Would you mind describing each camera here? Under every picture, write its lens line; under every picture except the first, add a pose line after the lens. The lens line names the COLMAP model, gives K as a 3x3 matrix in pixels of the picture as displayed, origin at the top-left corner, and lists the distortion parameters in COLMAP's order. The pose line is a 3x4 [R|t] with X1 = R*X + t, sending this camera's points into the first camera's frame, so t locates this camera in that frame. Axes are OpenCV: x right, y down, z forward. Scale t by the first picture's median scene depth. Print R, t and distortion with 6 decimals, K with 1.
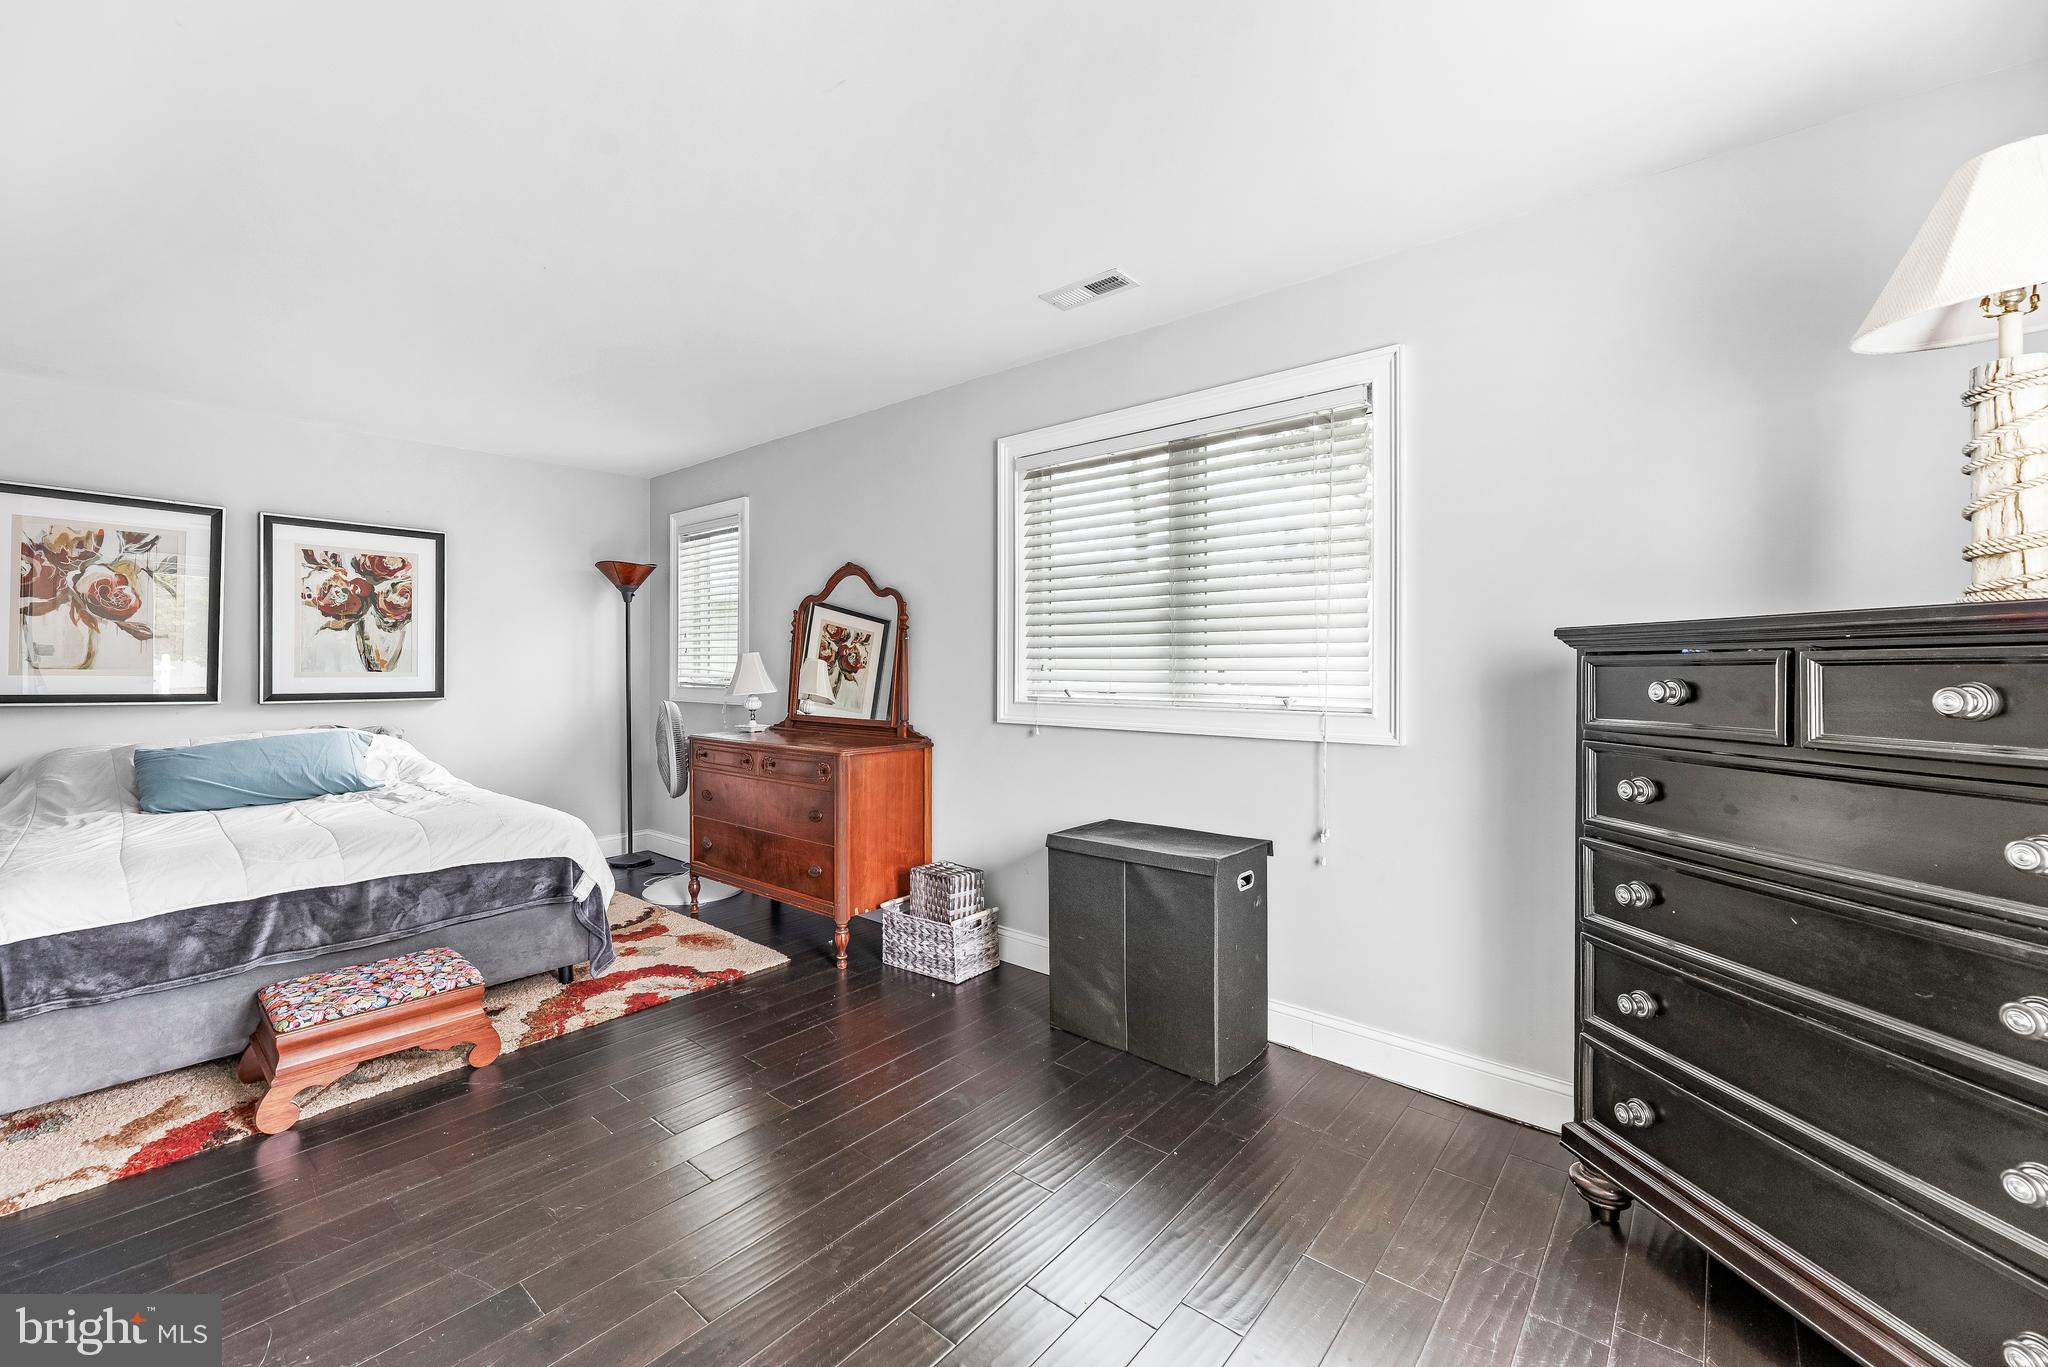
lens RADIAL K [[825.9, 0, 1012.6], [0, 825.9, 670.6], [0, 0, 1]] dist [0.000176, -0.000109]
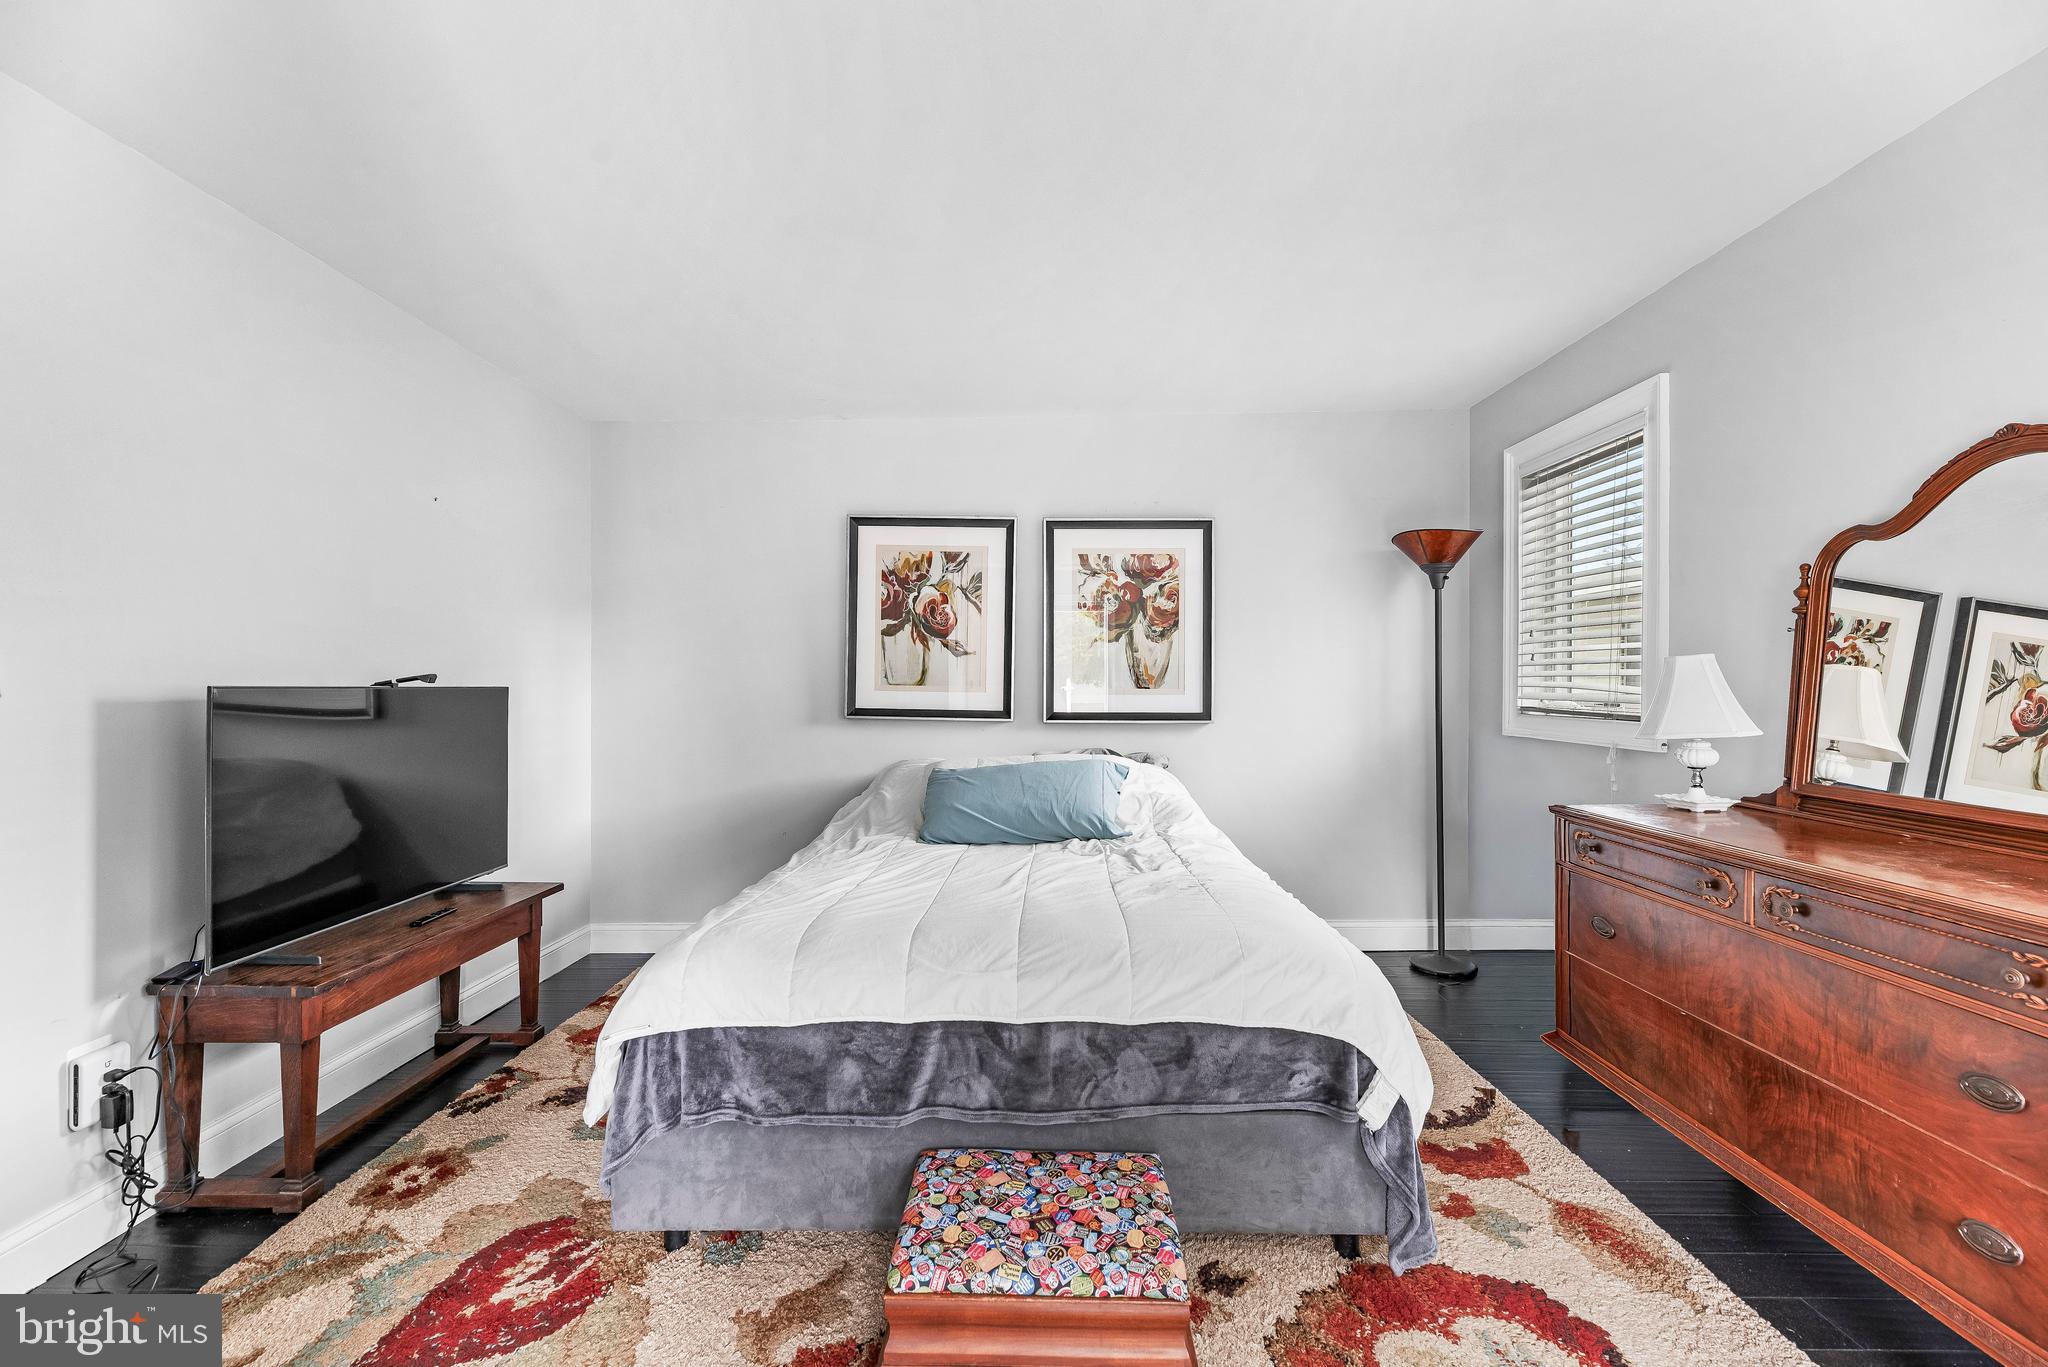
lens RADIAL K [[825.9, 0, 1020.0], [0, 825.9, 682.8], [0, 0, 1]] dist [0.000176, -0.000109]
pose [[0.633612, -0.000775, -0.773651, -0.229701], [-0.003045, 0.999989, -0.003495, -0.001810], [0.773645, 0.004570, 0.633603, 0.438453]]
